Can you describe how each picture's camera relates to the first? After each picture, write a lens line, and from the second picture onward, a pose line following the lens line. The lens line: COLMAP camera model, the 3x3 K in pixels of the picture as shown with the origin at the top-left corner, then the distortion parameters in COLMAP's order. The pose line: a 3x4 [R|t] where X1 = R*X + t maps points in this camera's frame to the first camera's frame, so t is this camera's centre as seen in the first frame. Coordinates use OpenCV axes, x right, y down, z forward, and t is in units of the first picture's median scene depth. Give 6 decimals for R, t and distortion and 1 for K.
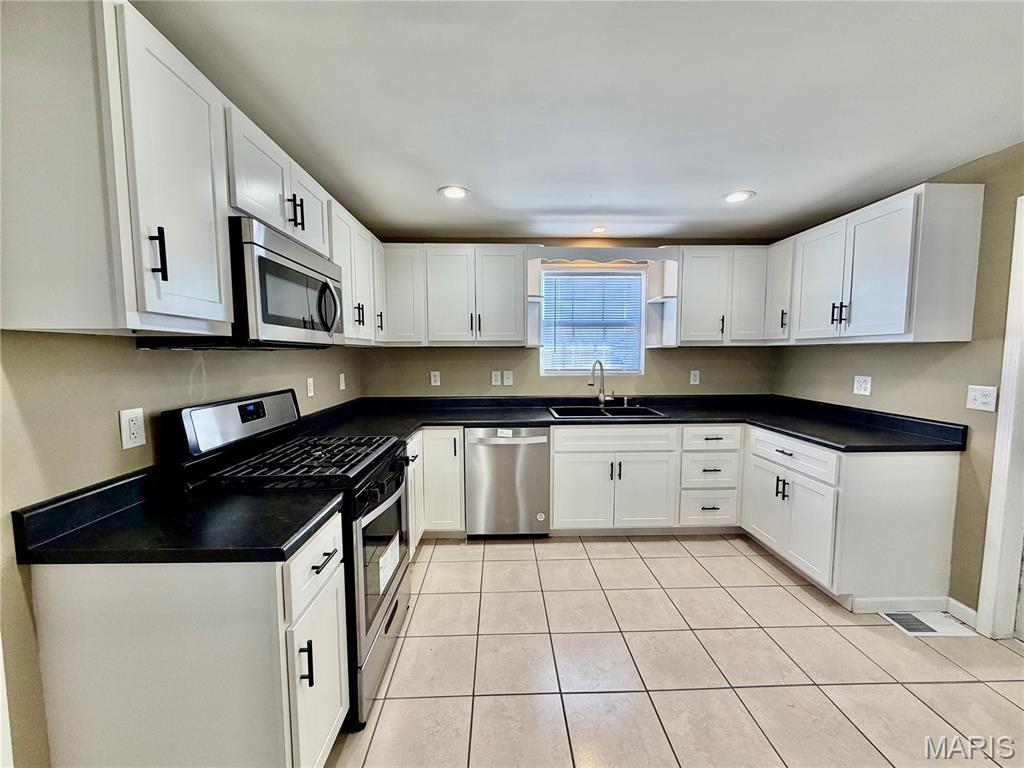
lens RADIAL K [[406.1, 0, 511.3], [0, 406.1, 385.0], [0, 0, 1]] dist [0.001899, -0.000134]
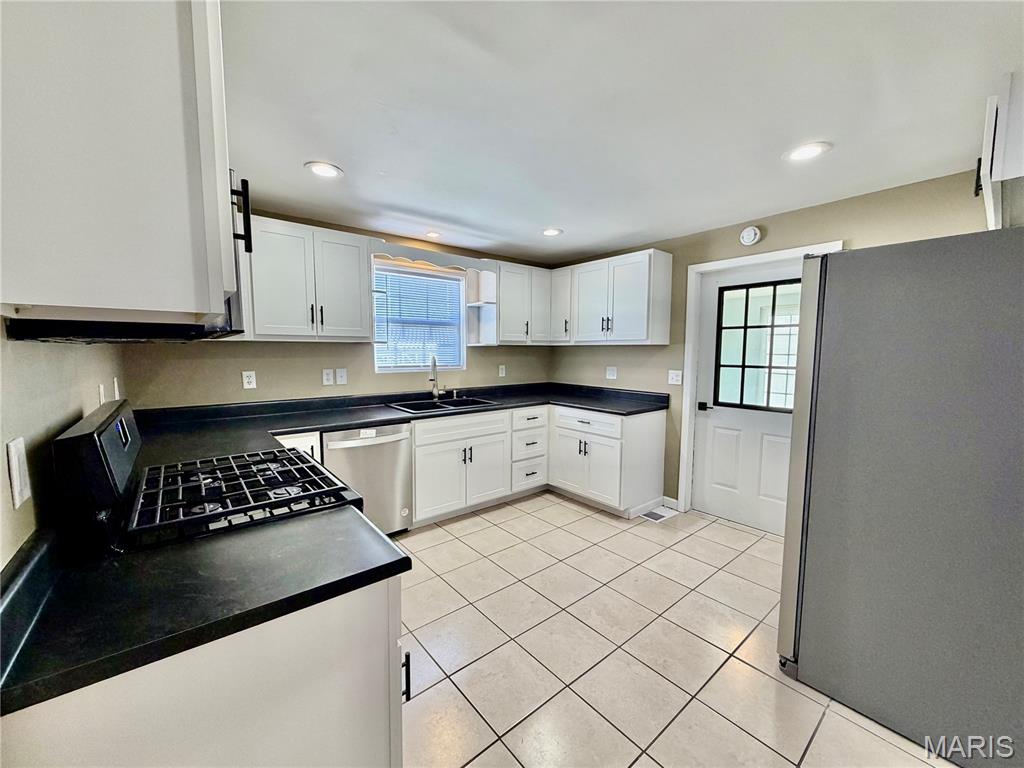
lens RADIAL K [[406.1, 0, 510.4], [0, 406.1, 385.9], [0, 0, 1]] dist [0.001899, -0.000134]
pose [[0.791508, -0.047454, 0.609314, -0.321006], [0.042031, 0.998847, 0.023192, -0.001296], [-0.609712, 0.007253, 0.792590, 0.036600]]
